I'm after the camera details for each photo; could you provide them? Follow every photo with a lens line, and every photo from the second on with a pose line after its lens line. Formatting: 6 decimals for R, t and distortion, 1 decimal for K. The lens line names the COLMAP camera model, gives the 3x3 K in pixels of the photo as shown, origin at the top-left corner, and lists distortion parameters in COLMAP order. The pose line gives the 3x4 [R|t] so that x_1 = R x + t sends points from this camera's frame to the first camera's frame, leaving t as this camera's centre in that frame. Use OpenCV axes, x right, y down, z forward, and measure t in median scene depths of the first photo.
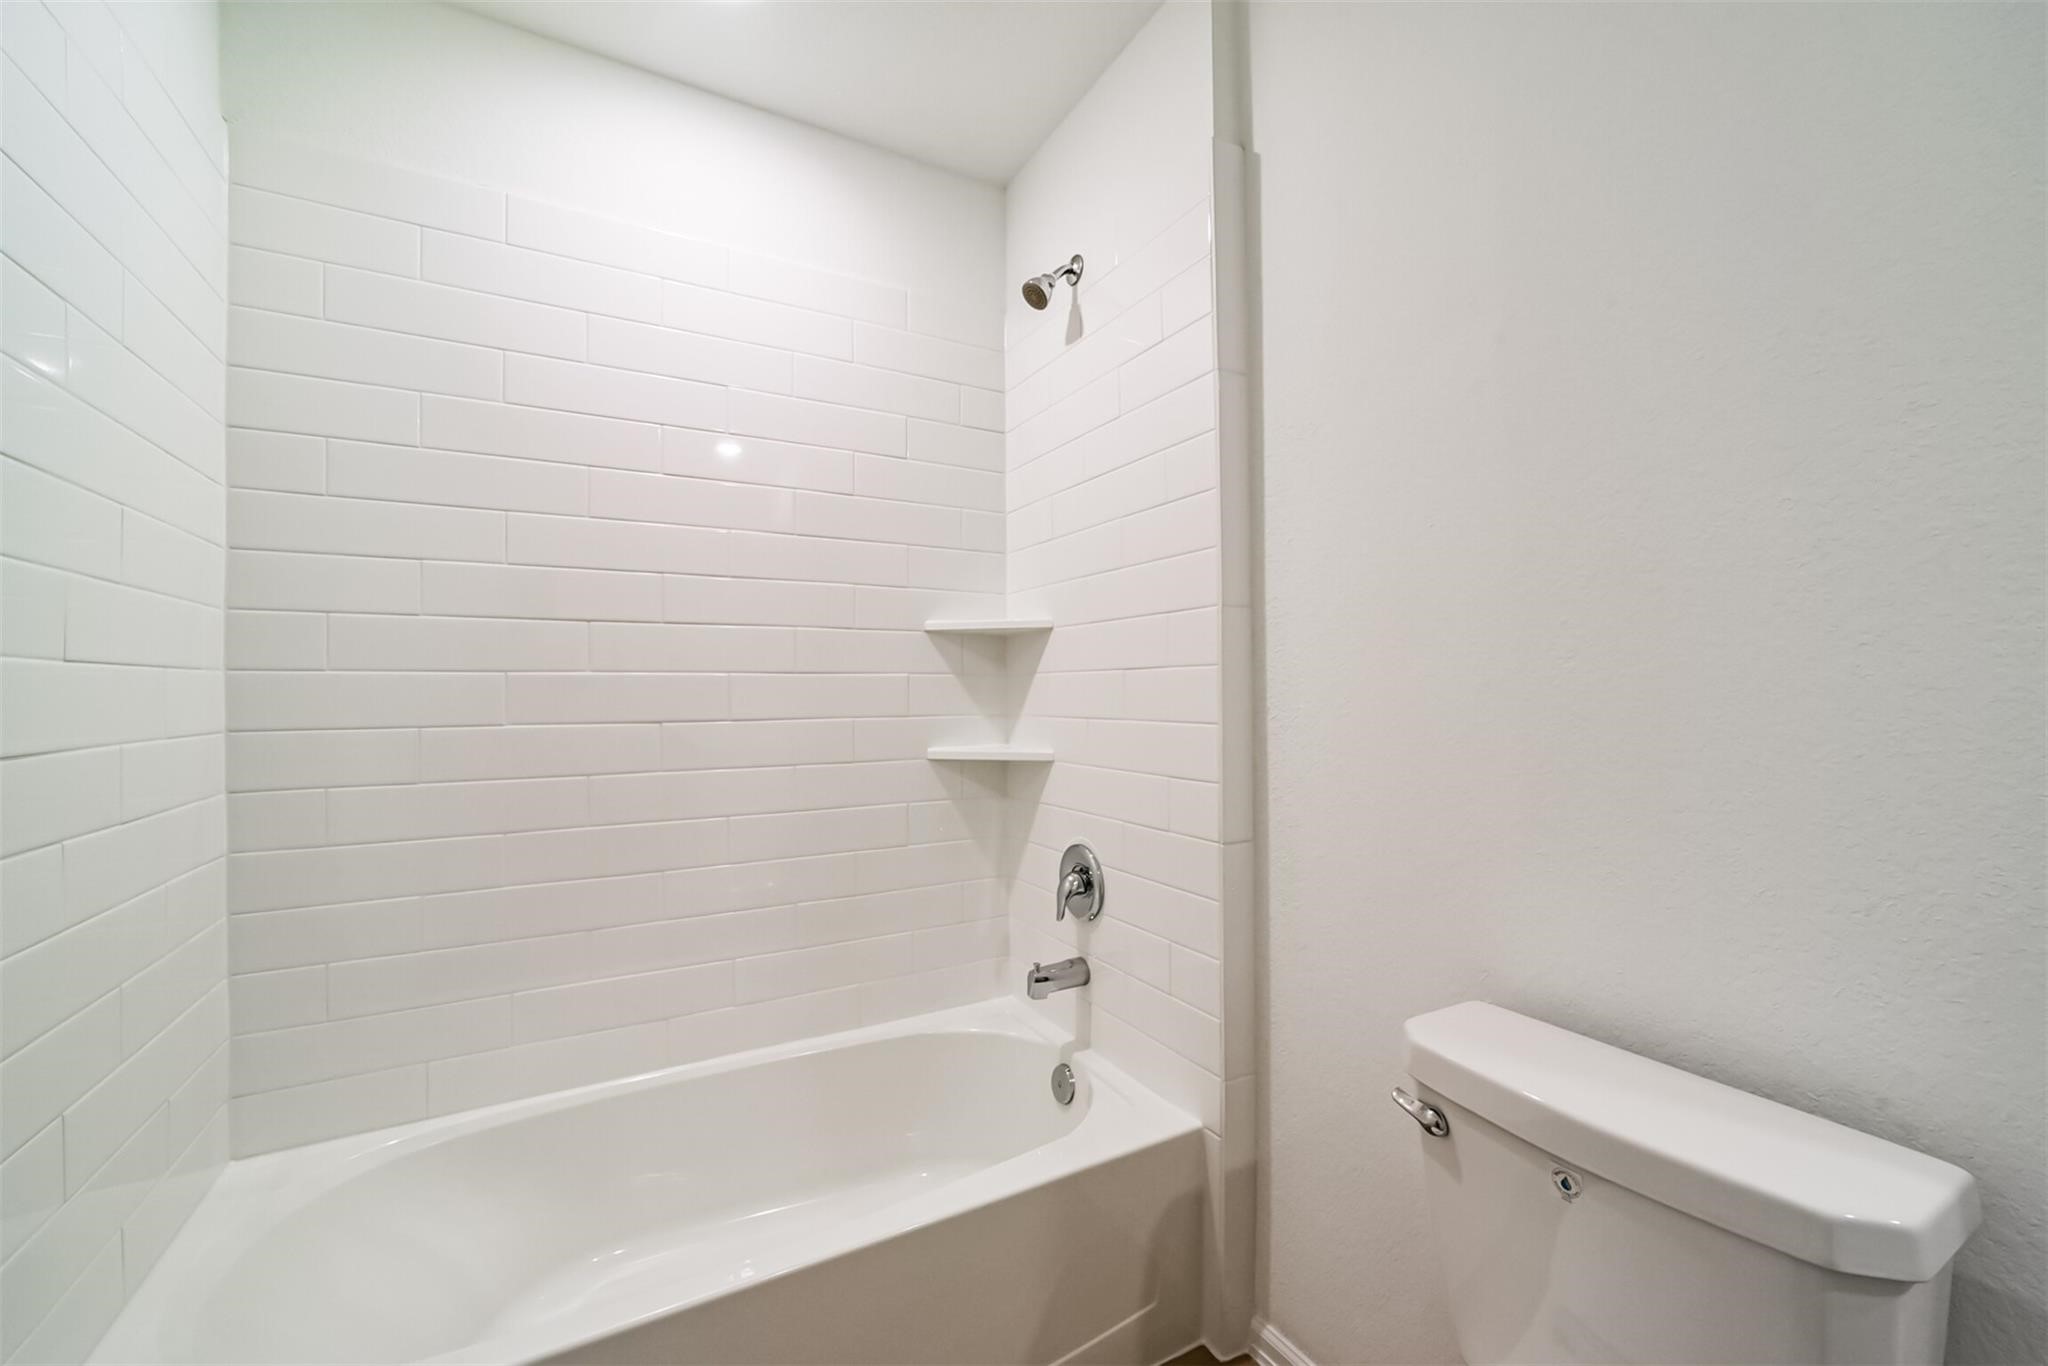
lens RADIAL K [[800.2, 0, 1016.7], [0, 800.2, 681.7], [0, 0, 1]] dist [-0.008871, 0.001911]
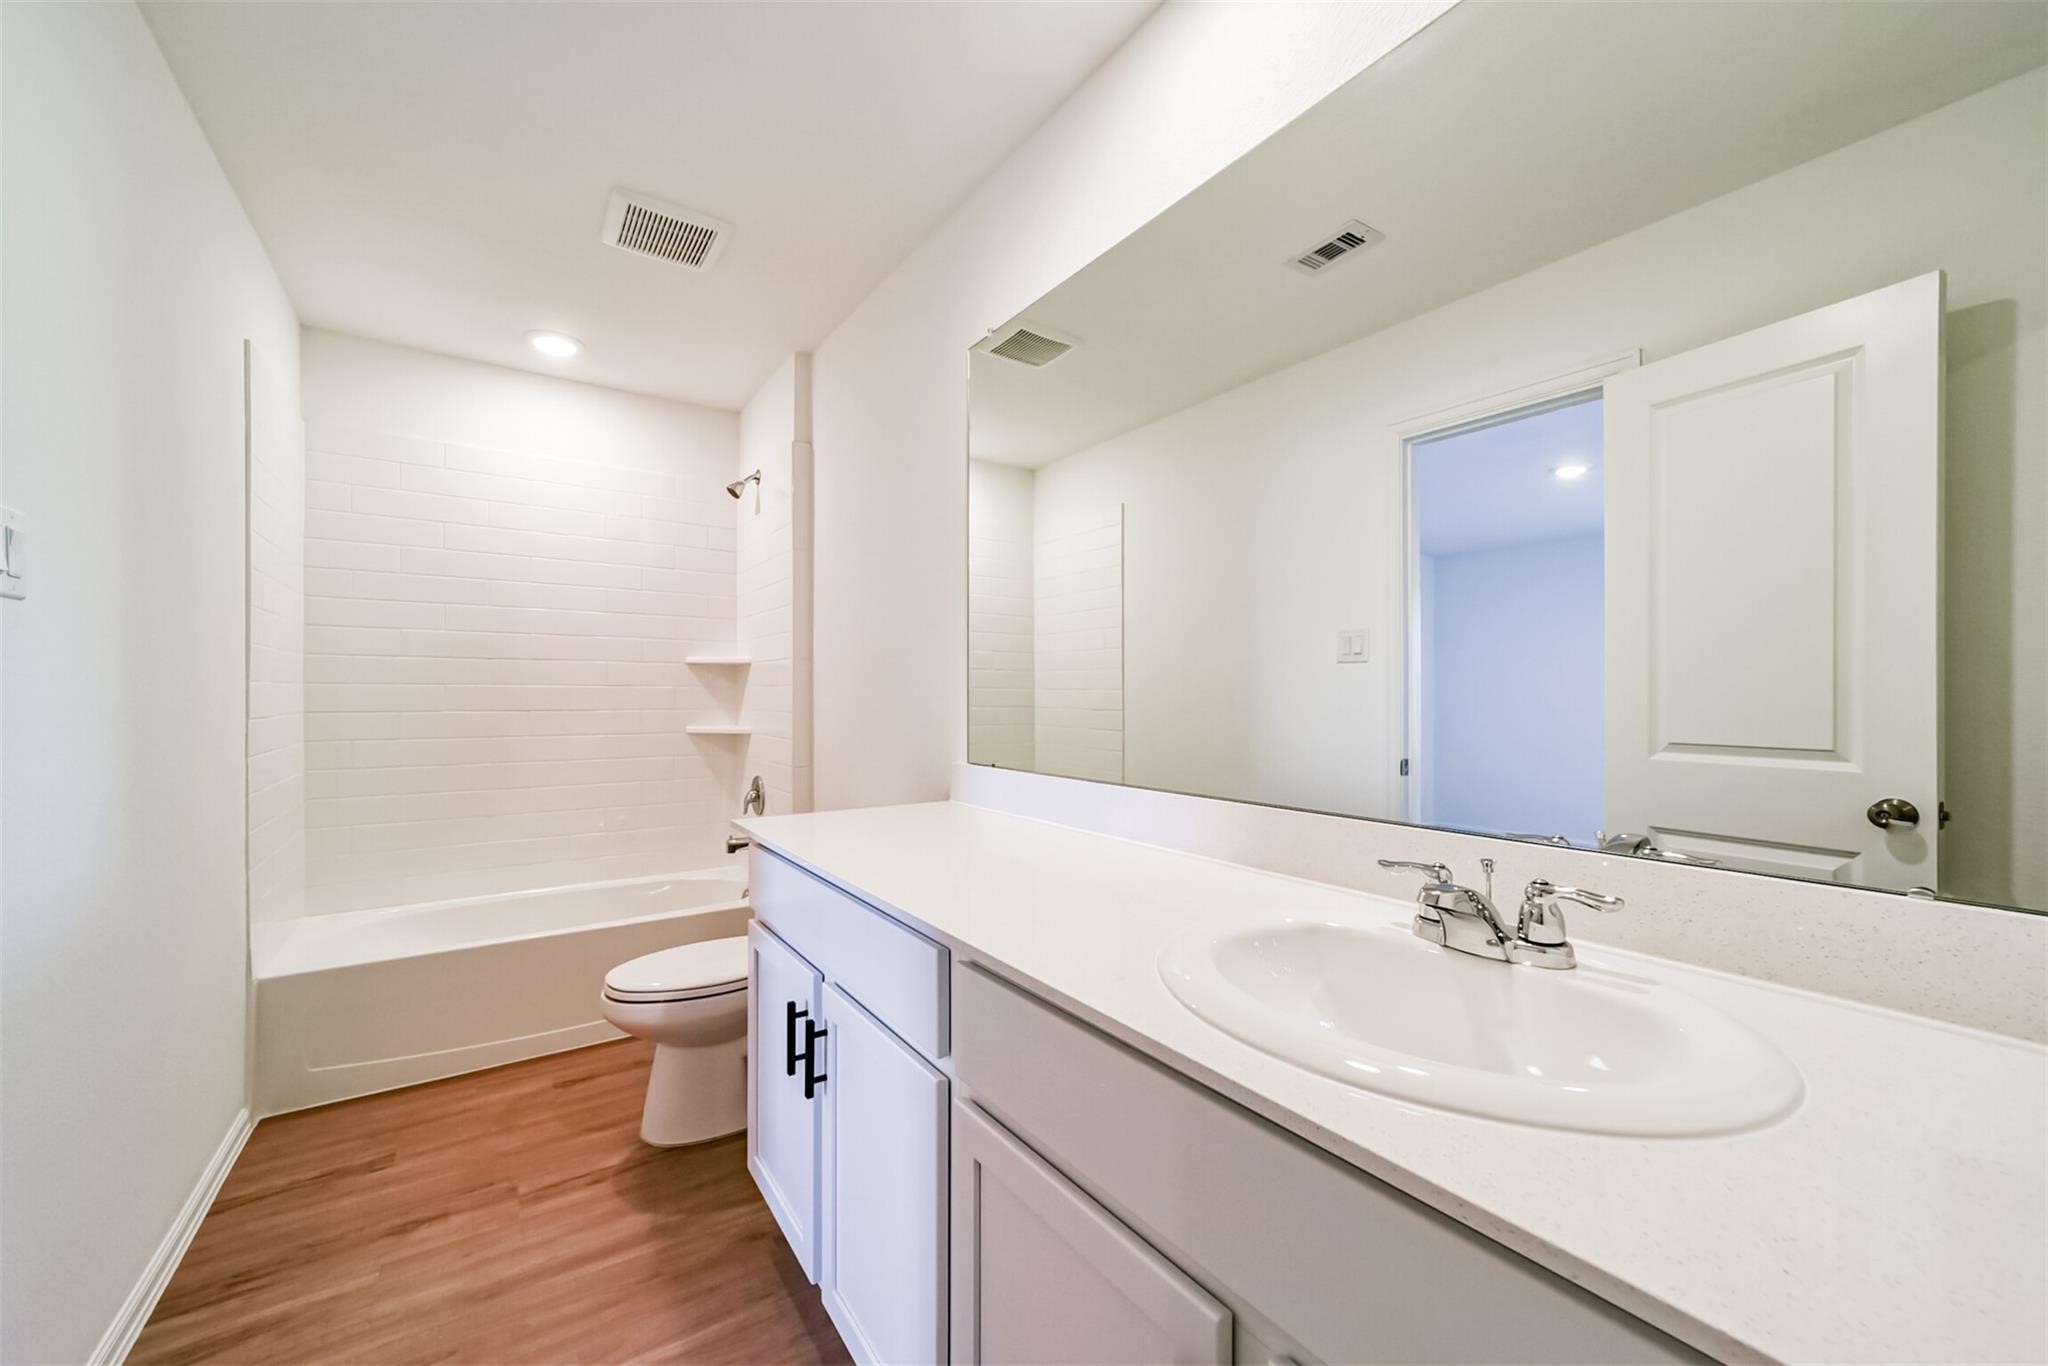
lens RADIAL K [[800.2, 0, 1030.1], [0, 800.2, 688.4], [0, 0, 1]] dist [-0.008871, 0.001911]
pose [[0.996625, 0.007595, 0.081740, 0.519663], [-0.008125, 0.999948, 0.006153, -0.022697], [-0.081689, -0.006796, 0.996635, -0.881605]]
